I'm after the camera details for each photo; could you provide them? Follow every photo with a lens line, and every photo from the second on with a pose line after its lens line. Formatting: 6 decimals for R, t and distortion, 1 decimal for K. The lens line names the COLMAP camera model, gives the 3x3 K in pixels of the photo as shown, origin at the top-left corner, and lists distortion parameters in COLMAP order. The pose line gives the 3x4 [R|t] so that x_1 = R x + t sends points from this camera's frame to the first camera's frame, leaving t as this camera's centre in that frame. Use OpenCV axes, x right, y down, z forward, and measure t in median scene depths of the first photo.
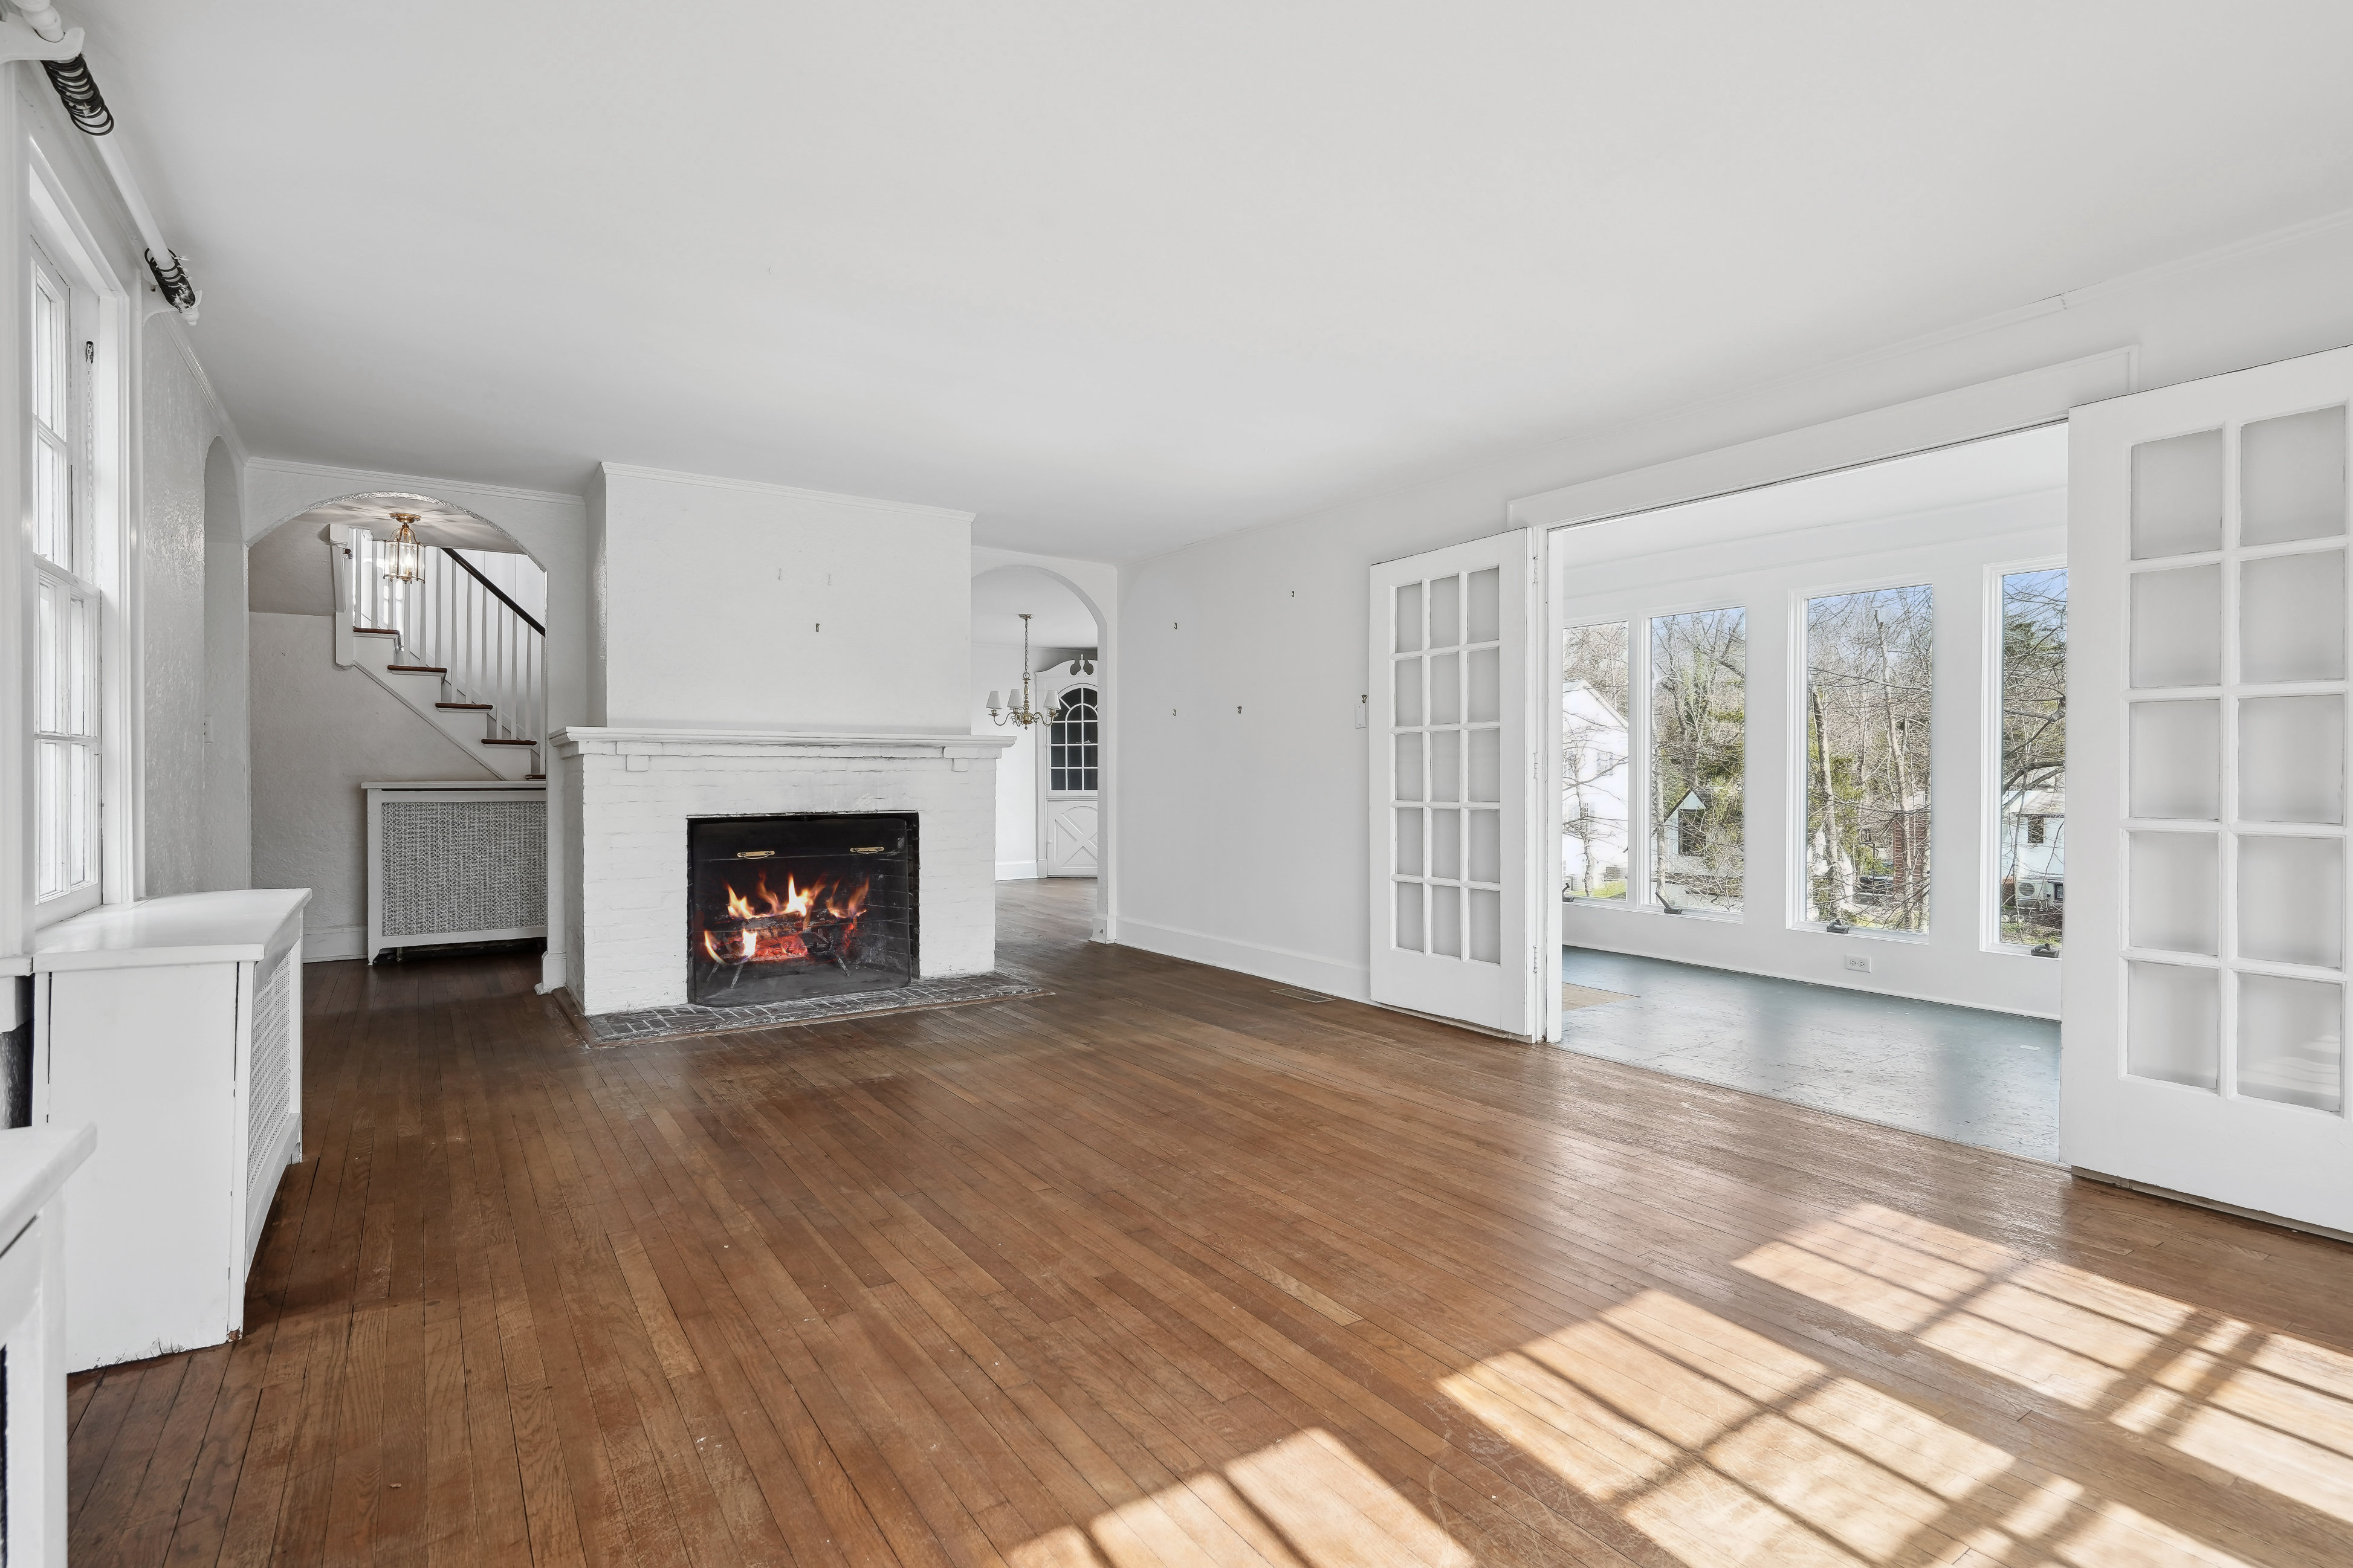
lens RADIAL K [[1137.2, 0, 1166.4], [0, 1137.2, 785.2], [0, 0, 1]] dist [-0.000481, -0.000685]
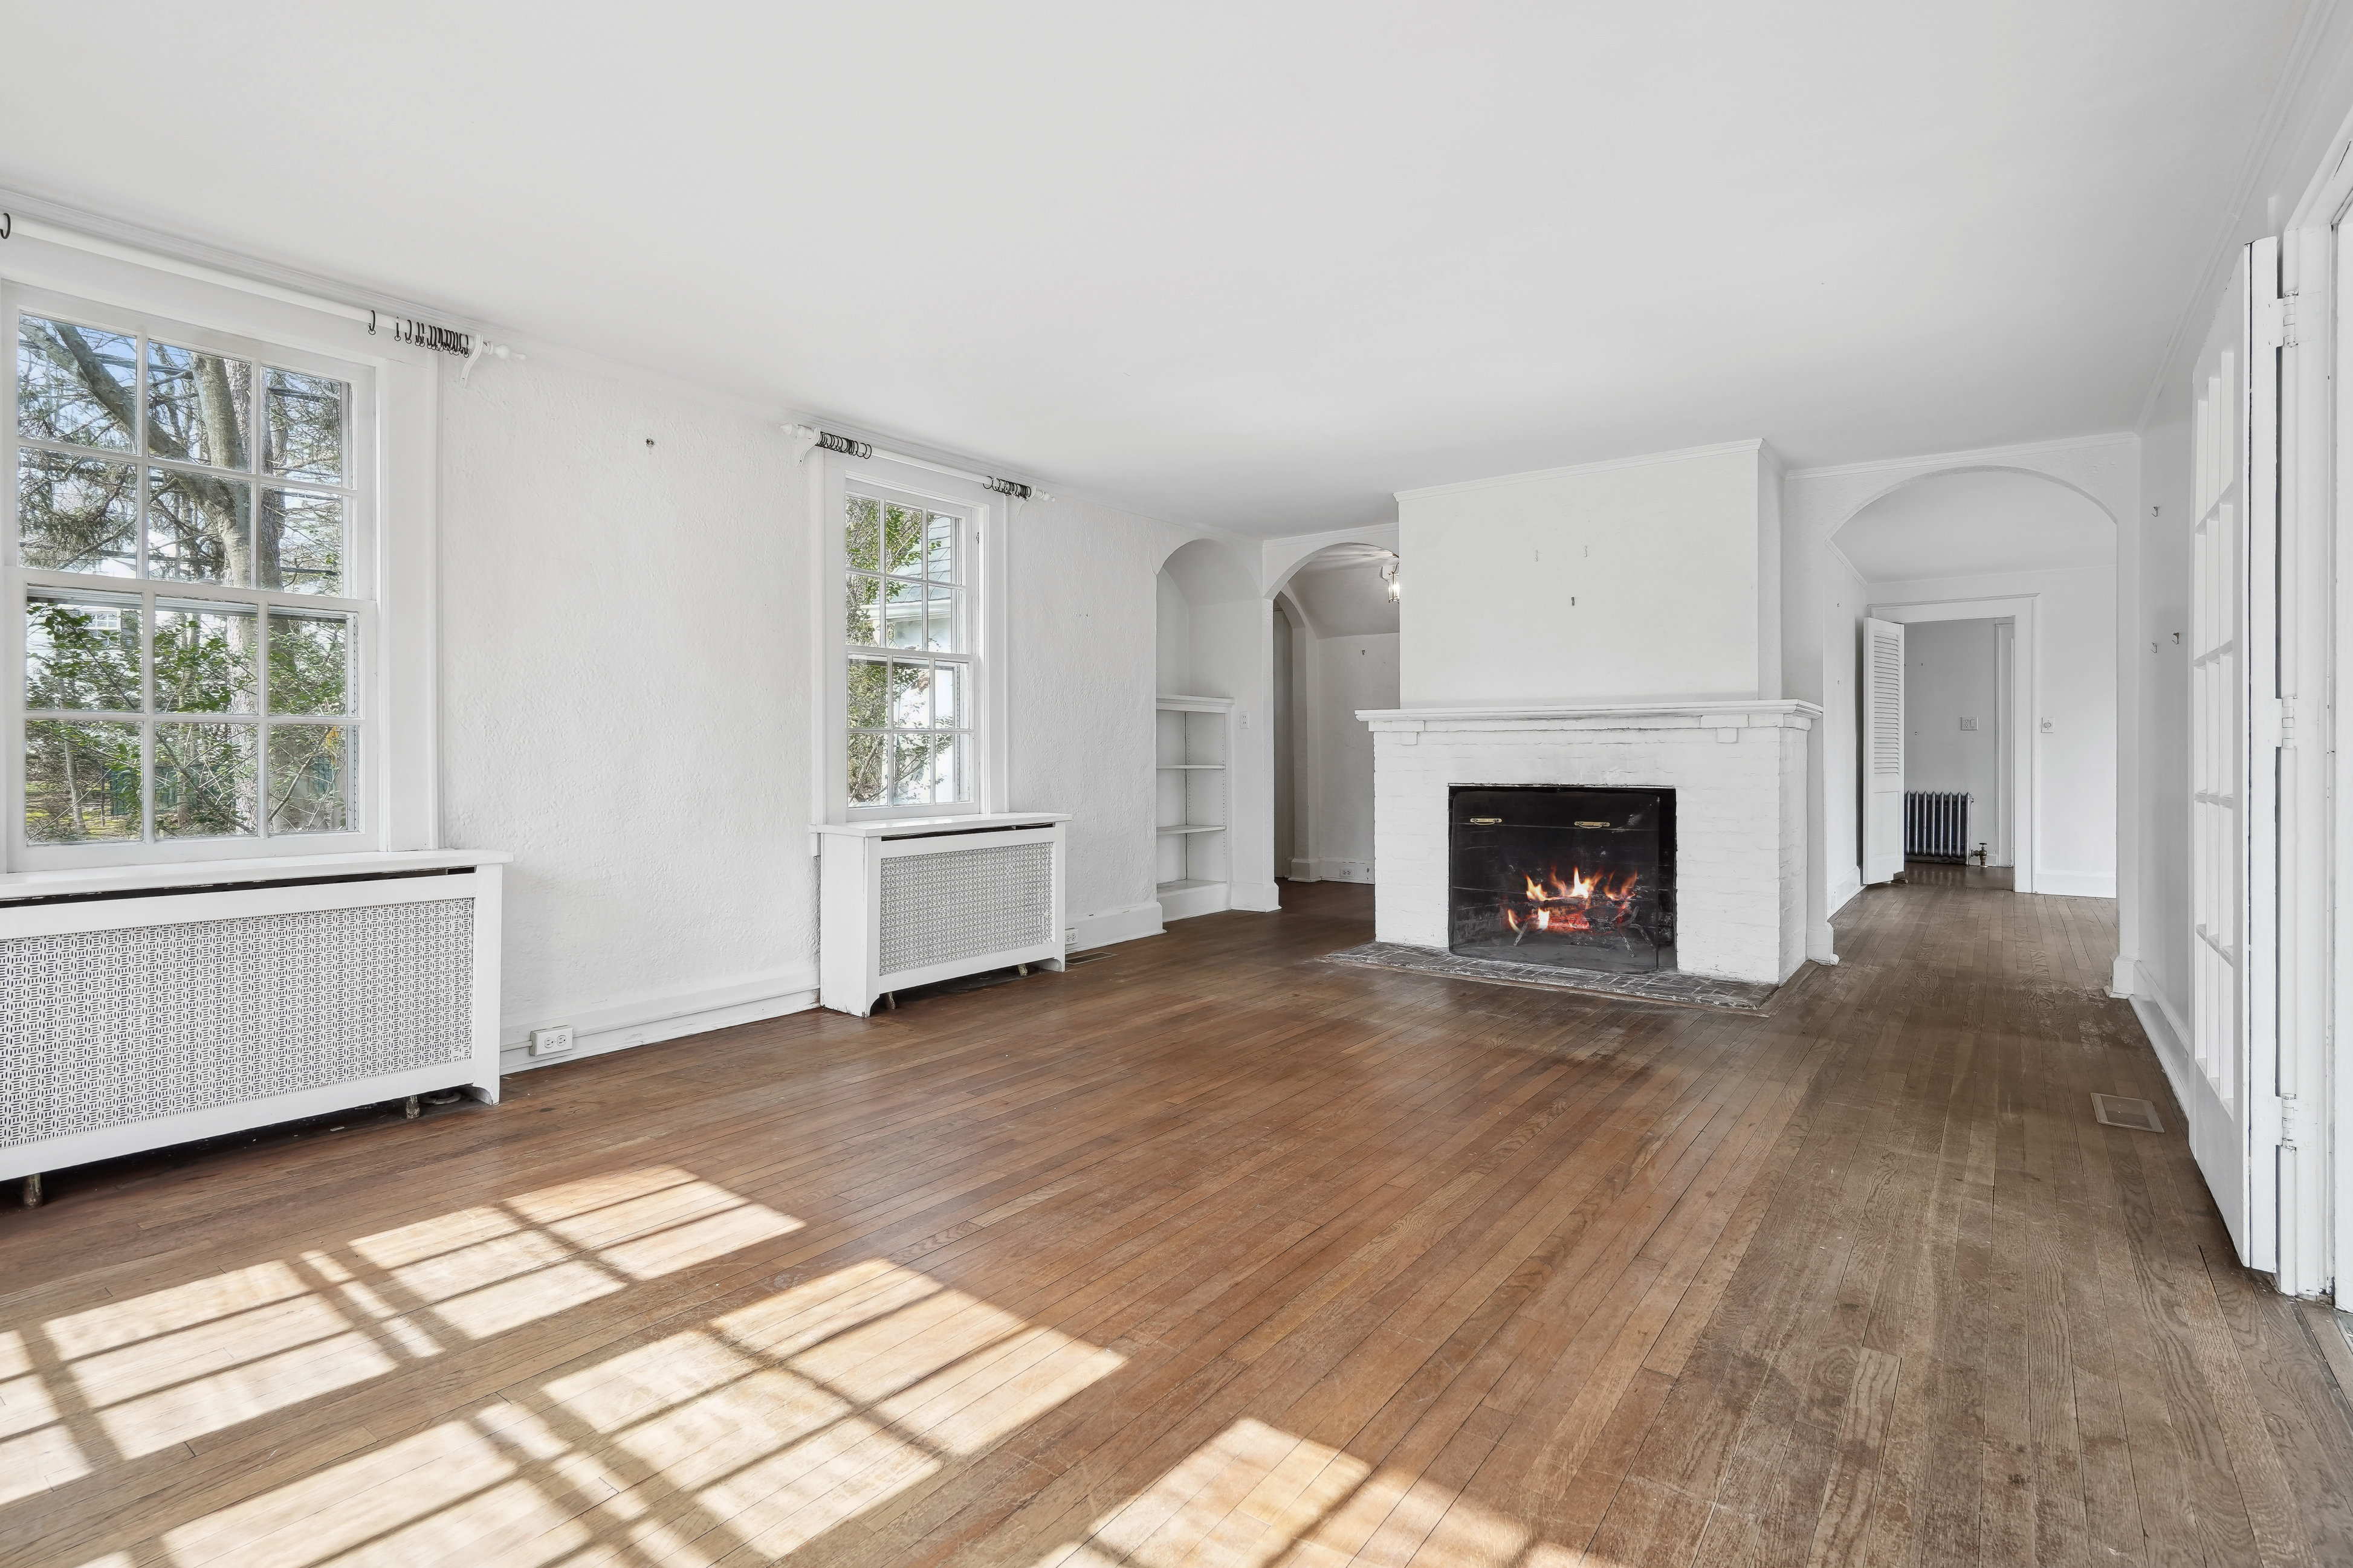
lens RADIAL K [[1137.2, 0, 1151.9], [0, 1137.2, 746.5], [0, 0, 1]] dist [-0.000481, -0.000685]
pose [[0.327896, -0.002306, -0.944711, 1.186975], [-0.007852, 0.999956, -0.005167, -0.004226], [0.944681, 0.009112, 0.327864, 0.714507]]
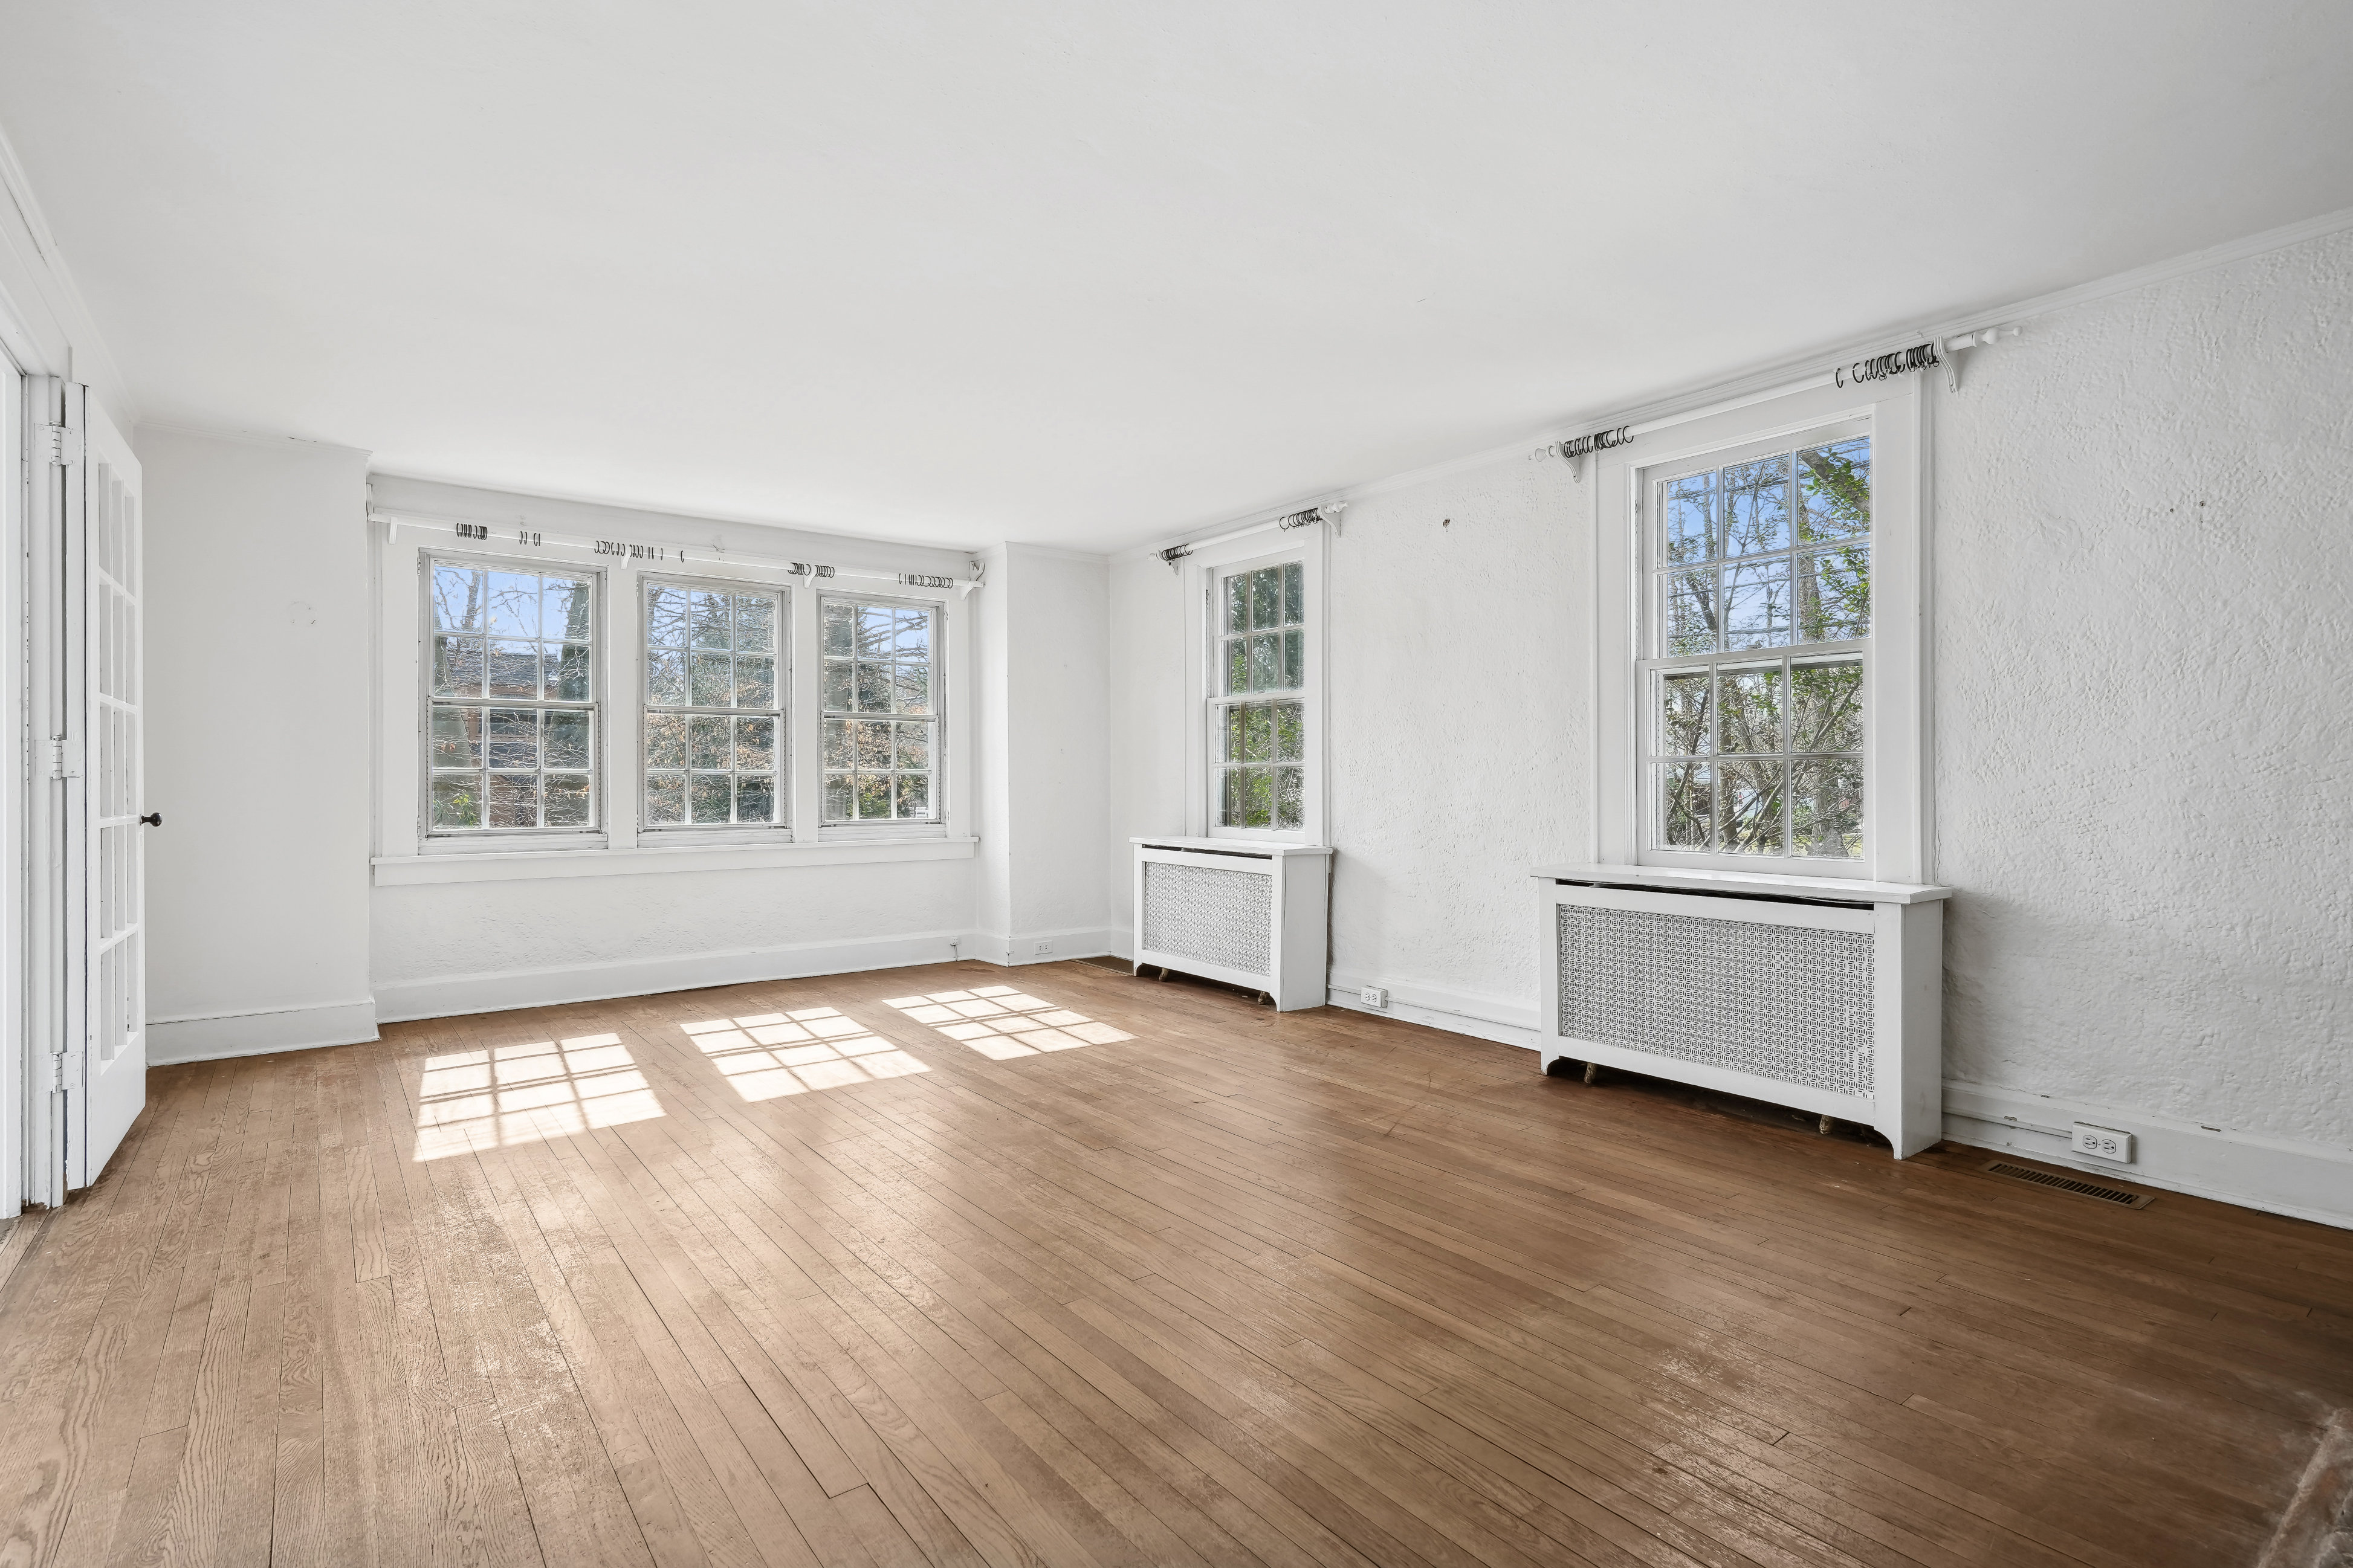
lens RADIAL K [[1137.2, 0, 1180.0], [0, 1137.2, 777.2], [0, 0, 1]] dist [-0.000481, -0.000685]
pose [[-0.997986, -0.001849, -0.063411, -0.069132], [-0.002022, 0.999994, 0.002662, -0.015995], [0.063405, 0.002785, -0.997984, 2.539705]]
